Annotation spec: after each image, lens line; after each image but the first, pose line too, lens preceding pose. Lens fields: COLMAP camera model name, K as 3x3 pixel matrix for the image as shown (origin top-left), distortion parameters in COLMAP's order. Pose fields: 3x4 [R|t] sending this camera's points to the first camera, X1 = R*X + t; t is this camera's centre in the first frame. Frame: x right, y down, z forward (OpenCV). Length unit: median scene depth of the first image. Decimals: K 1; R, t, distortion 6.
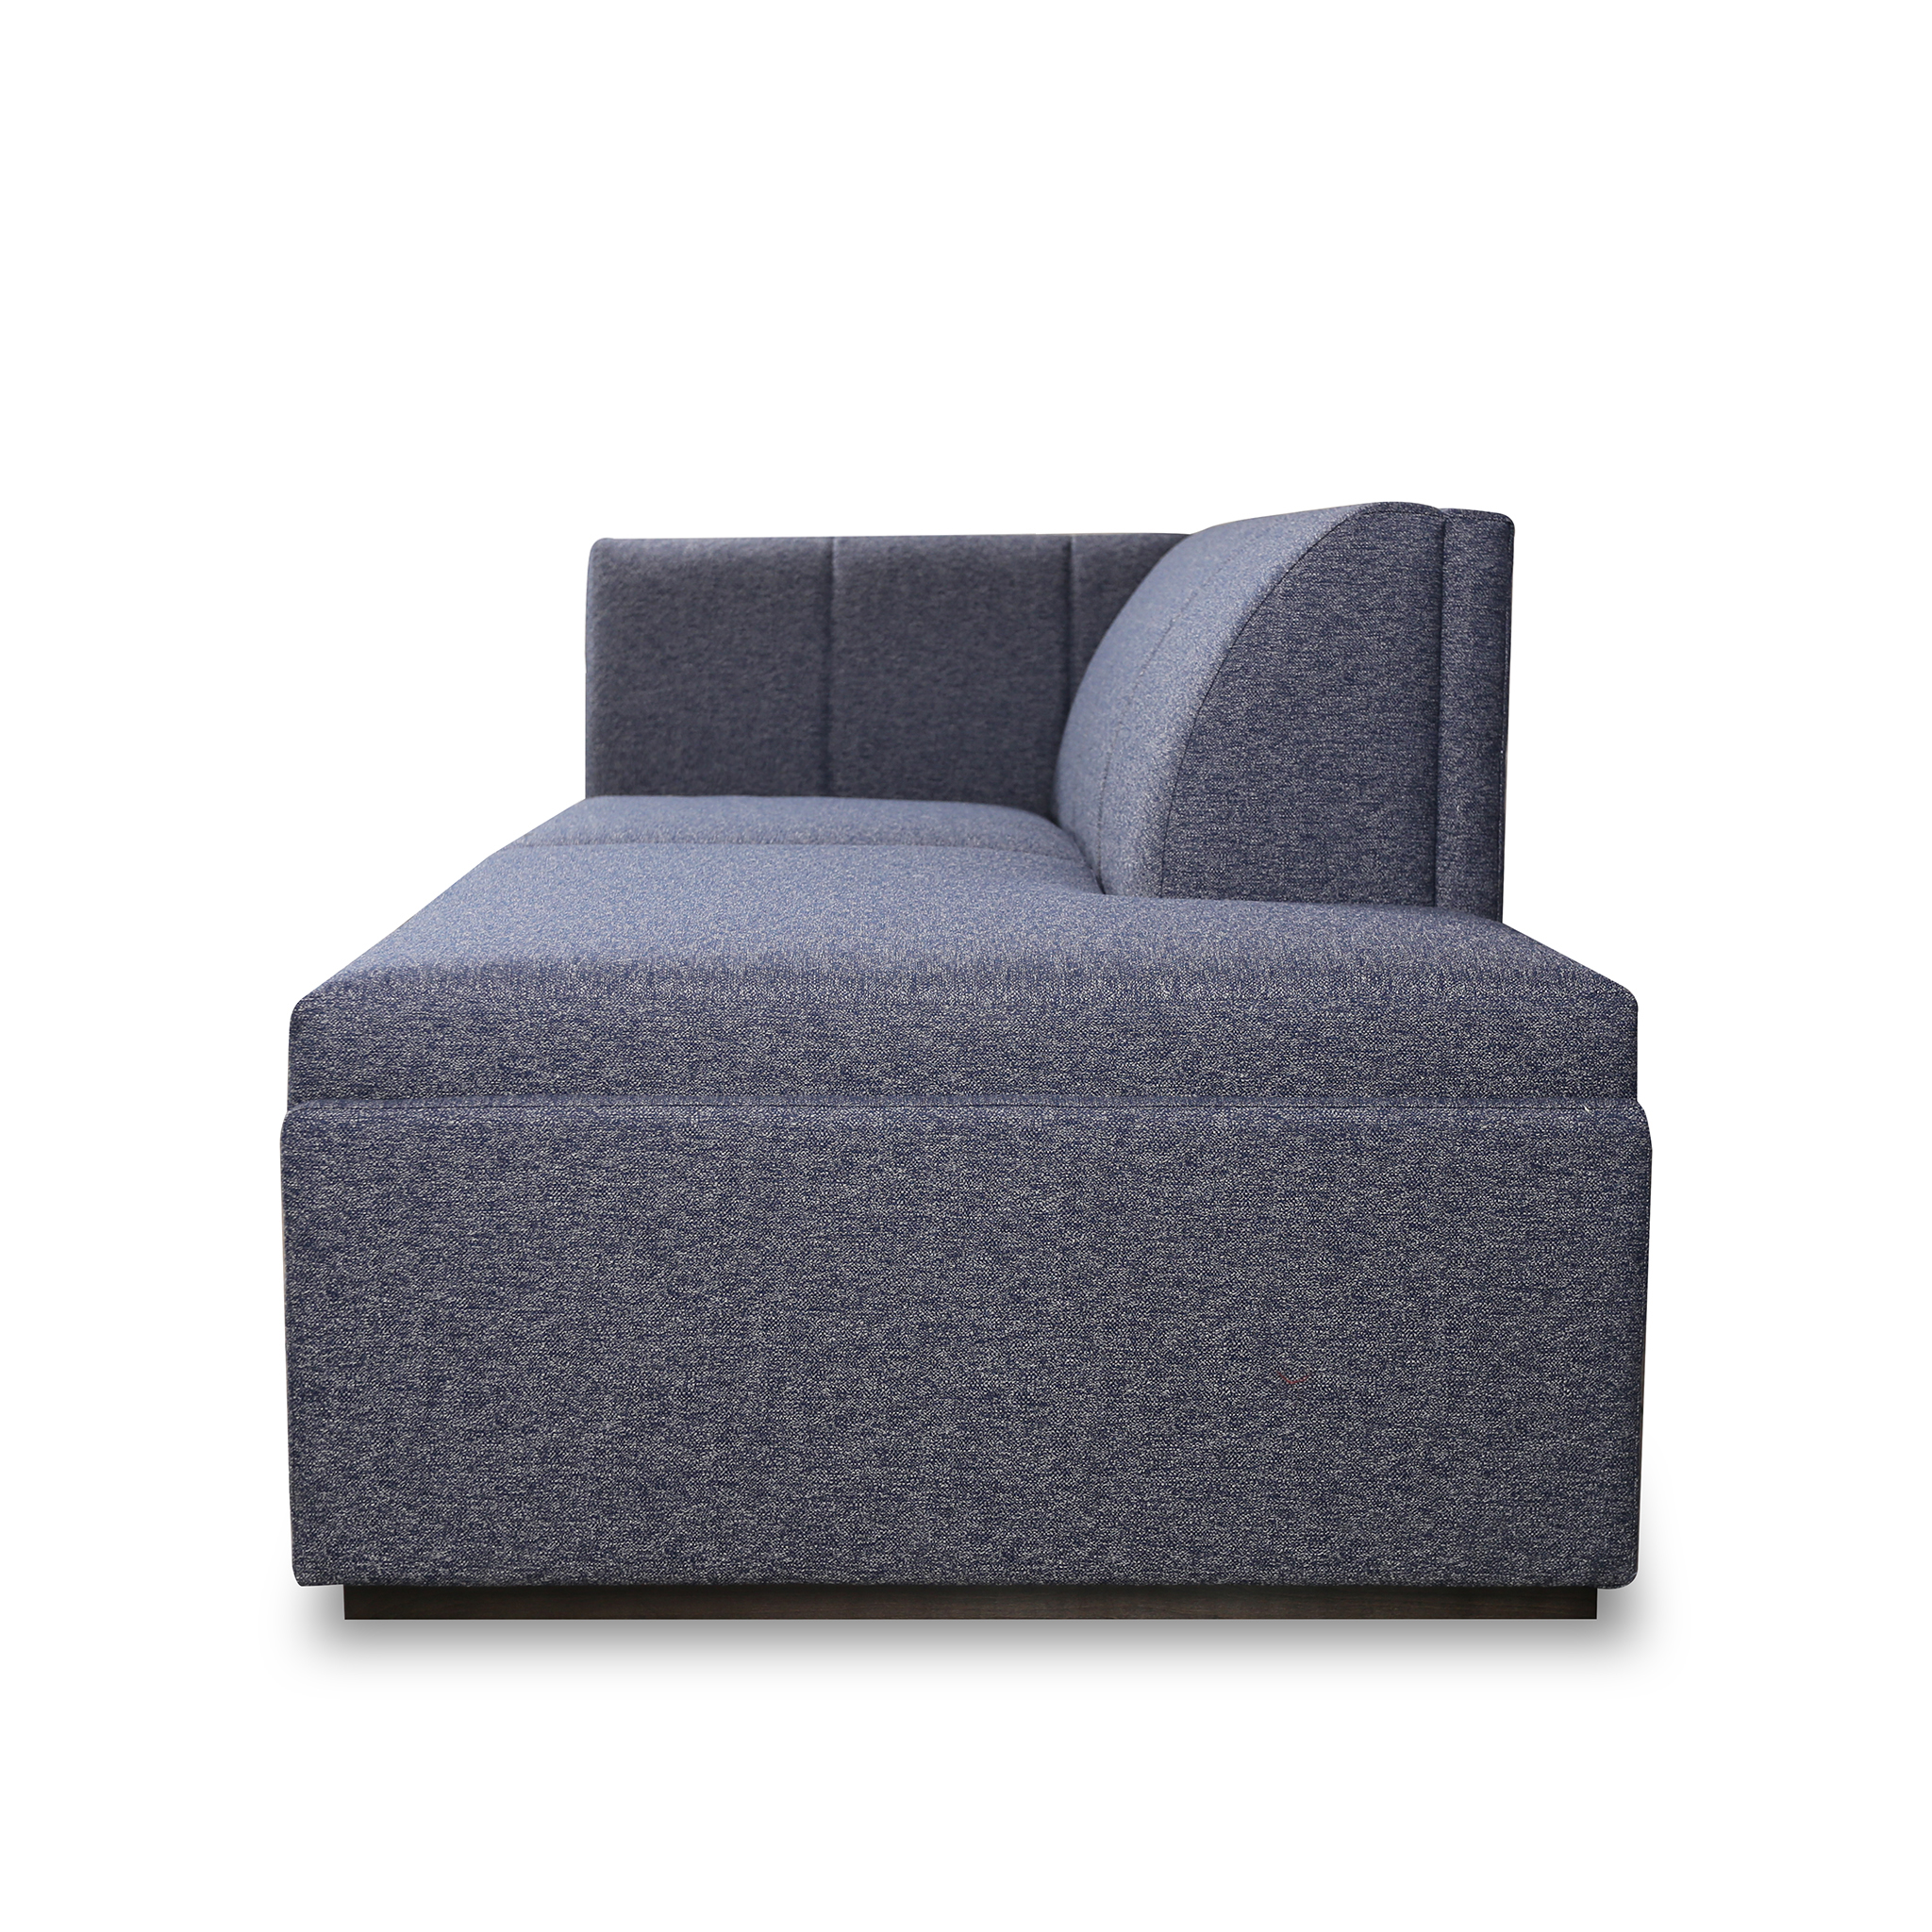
lens RADIAL K [[2495.8, 0, 966.0], [0, 2495.8, 966.0], [0, 0, 1]] dist [-0.002641, 0.002049]
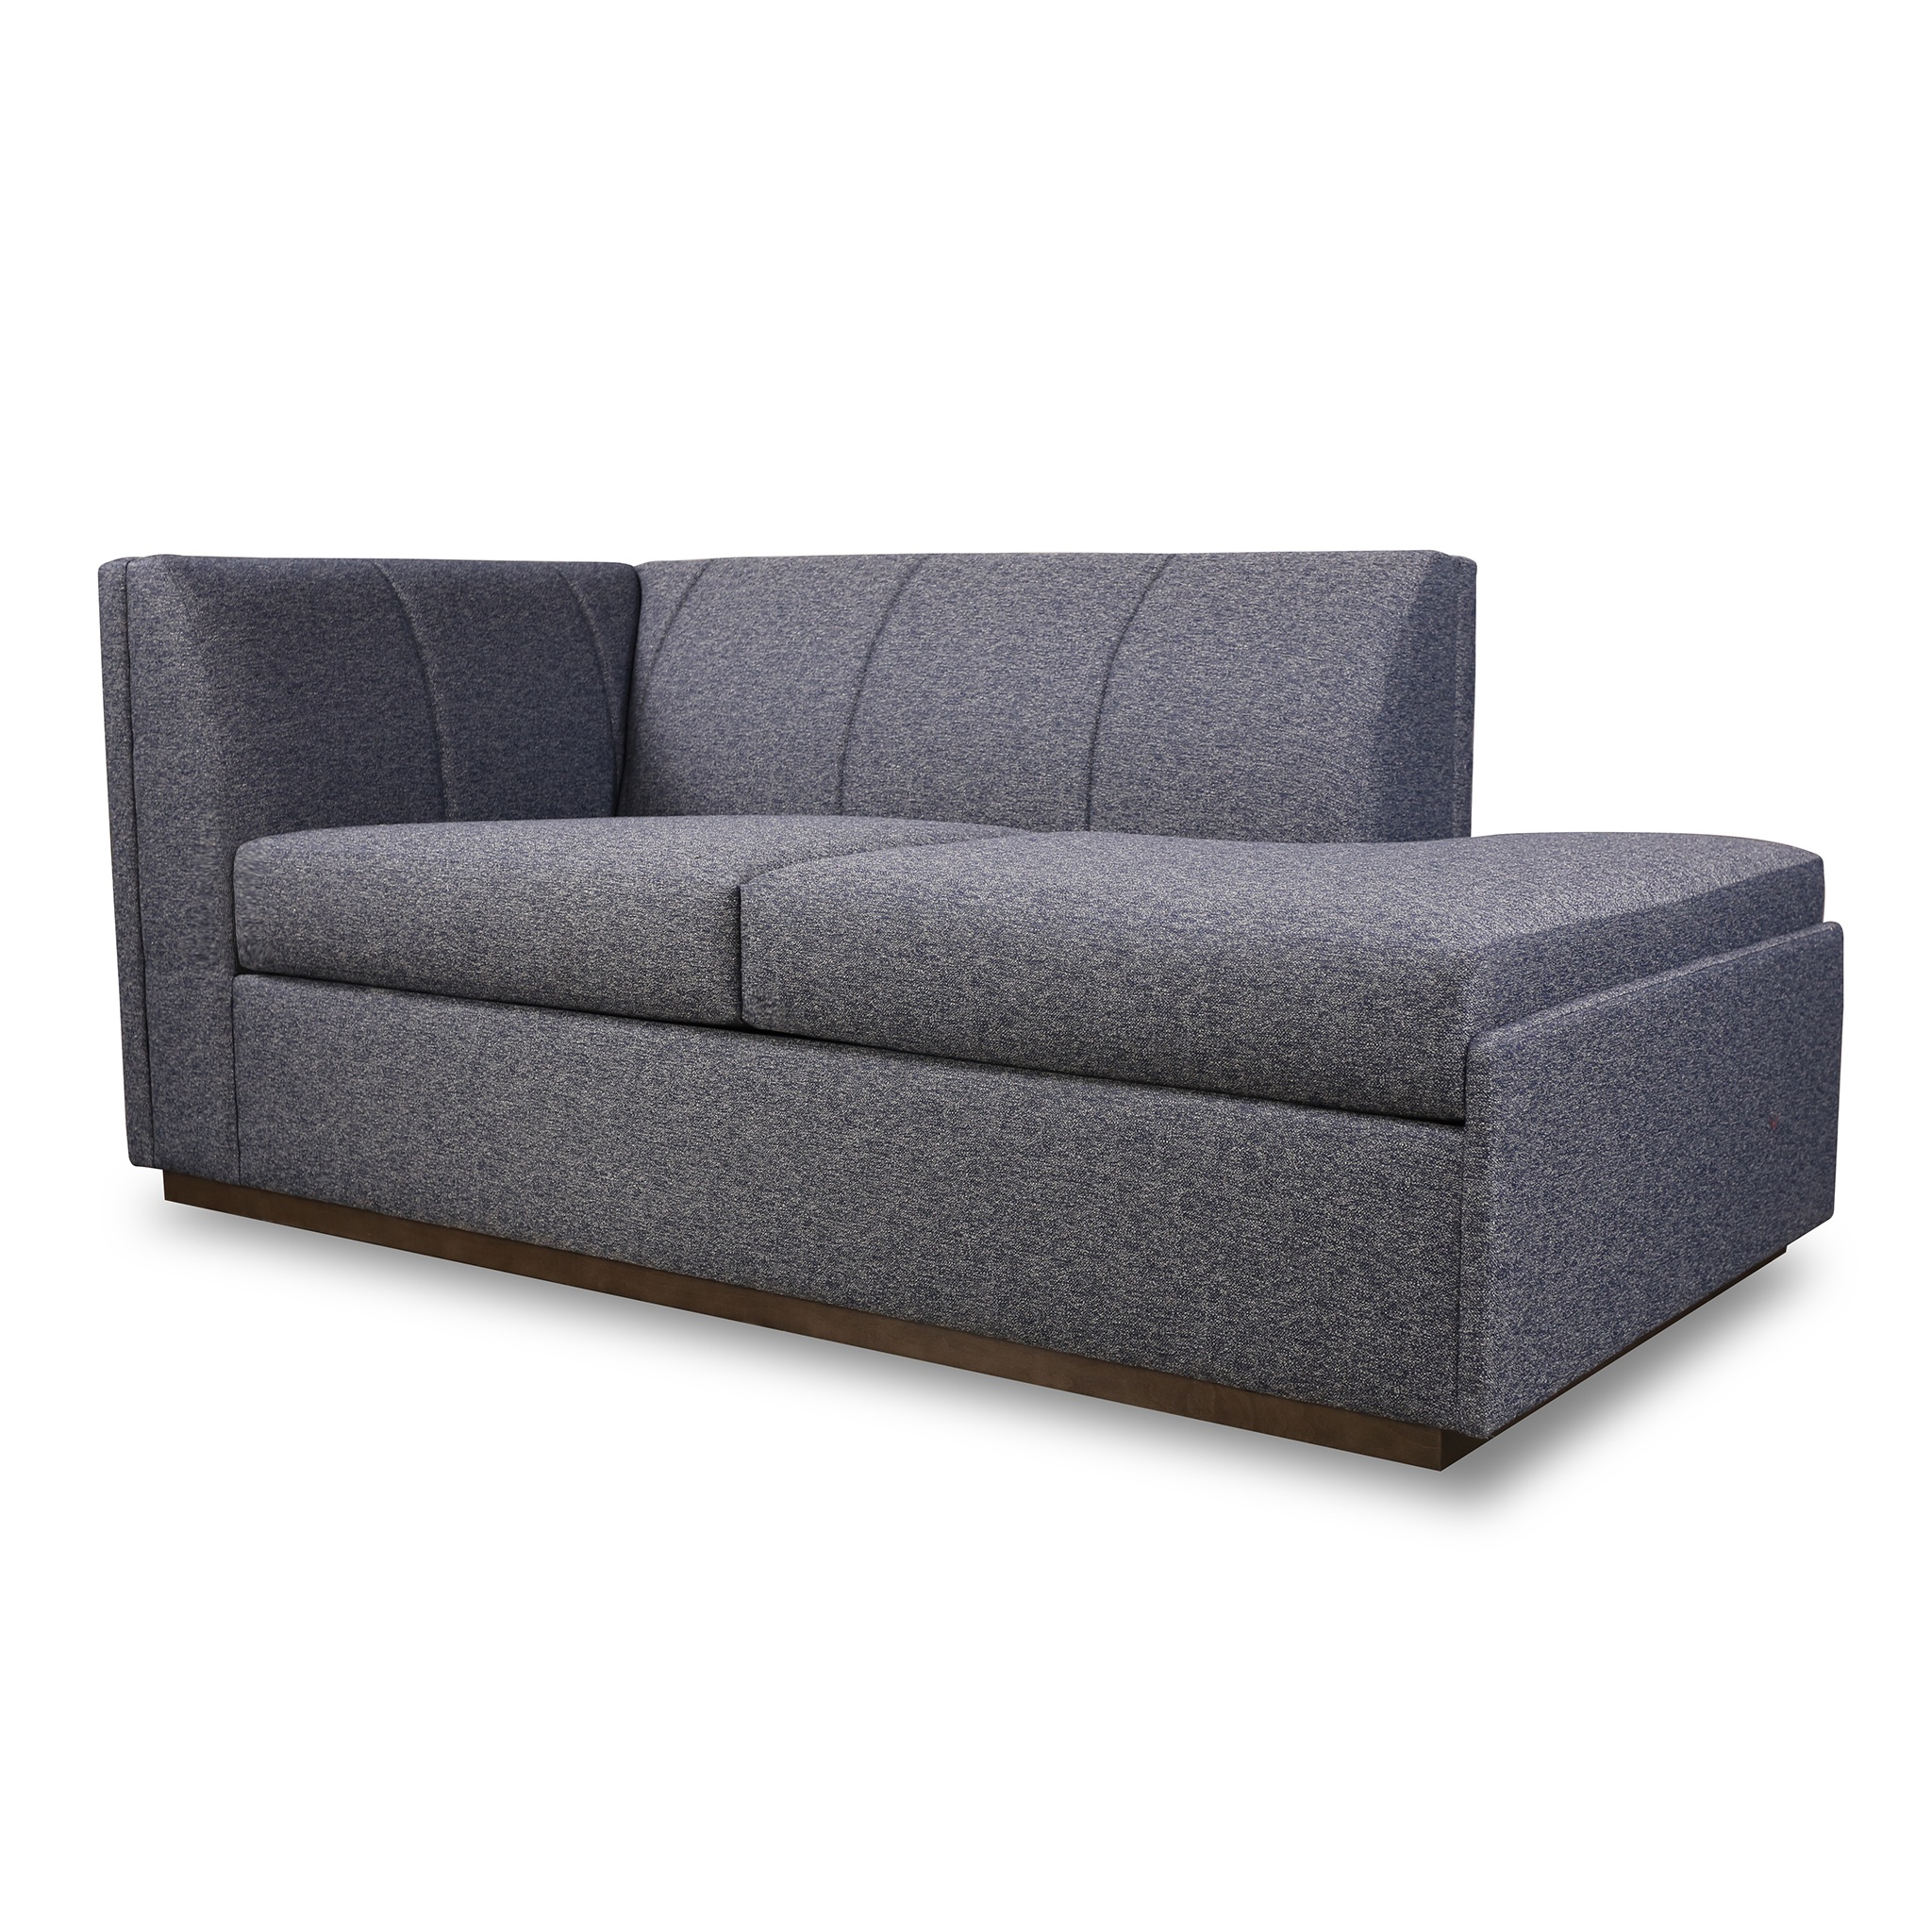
lens RADIAL K [[2521.7, 0, 966.0], [0, 2521.7, 966.0], [0, 0, 1]] dist [0.045992, 0.027325]
pose [[0.560920, -0.112252, 0.820224, -0.761788], [0.122584, 0.991105, 0.051807, -0.039225], [-0.818744, 0.071486, 0.569691, 0.272512]]
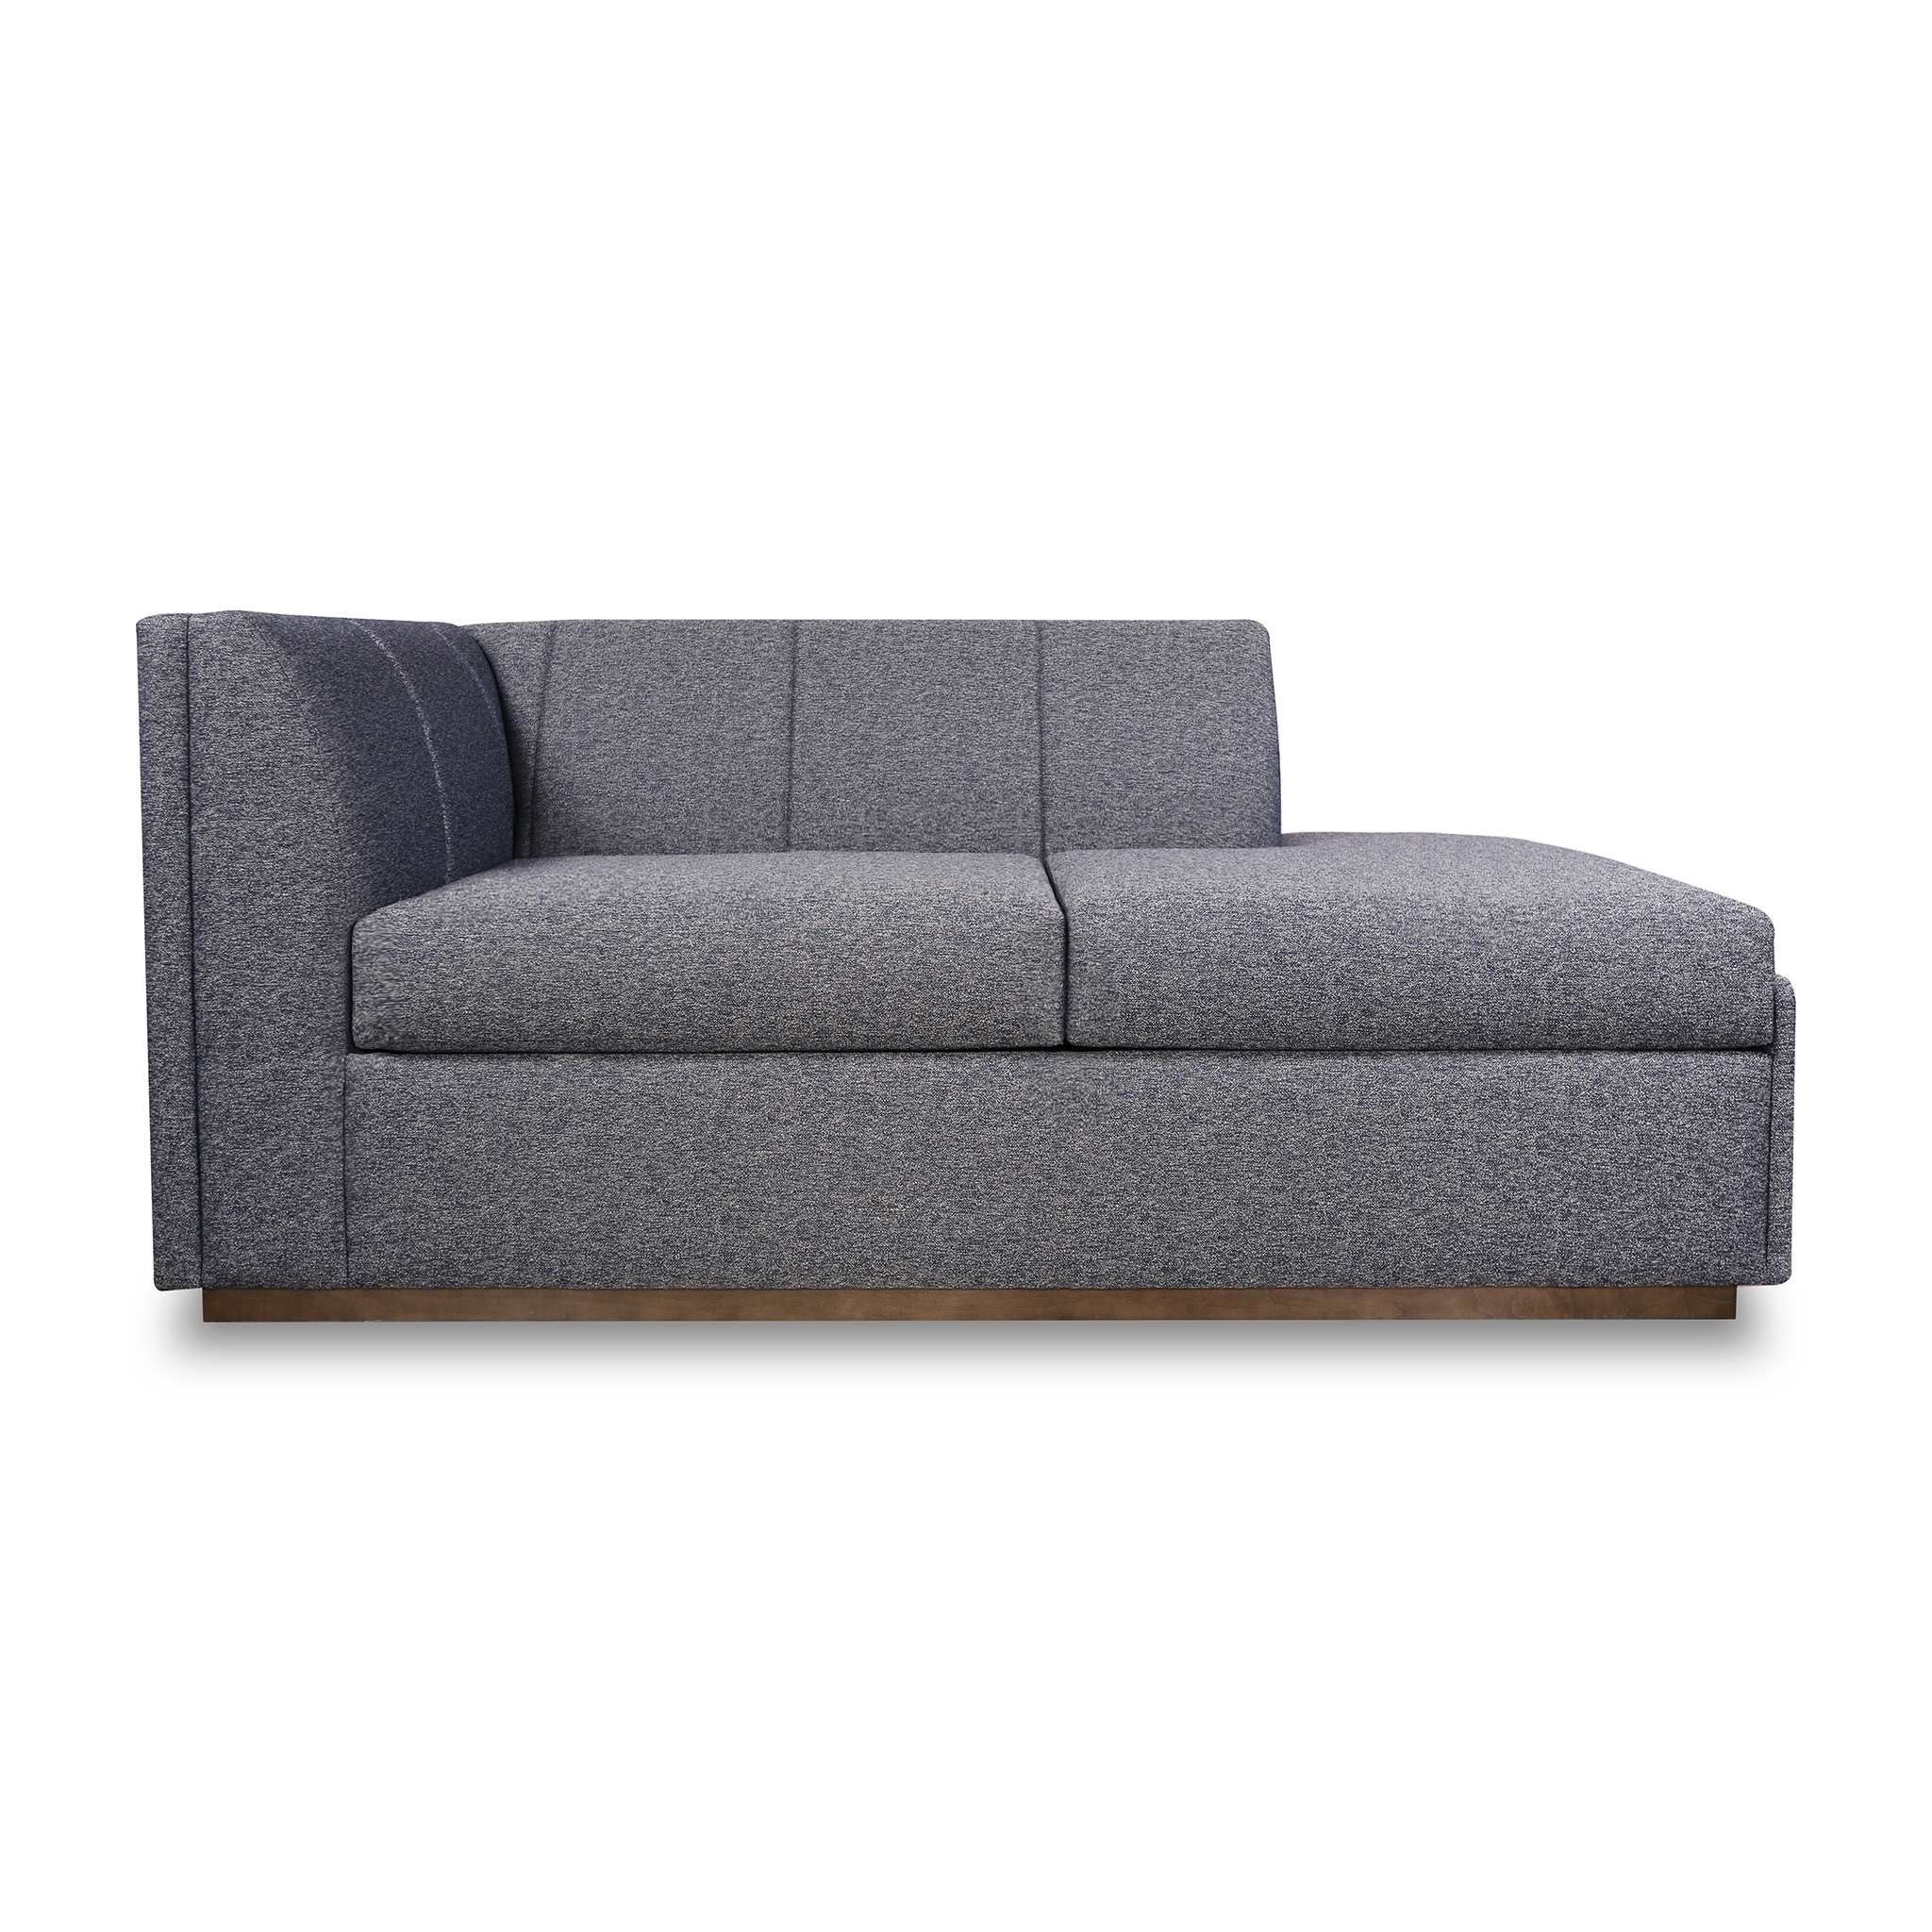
lens RADIAL K [[1755.9, 0, 965.8], [0, 1755.9, 766.2], [0, 0, 1]] dist [-0.022049, 0.016949]
pose [[-0.022586, -0.053478, 0.998314, -0.742518], [0.153778, 0.986499, 0.056324, -0.119761], [-0.987847, 0.154791, -0.014057, 0.805386]]
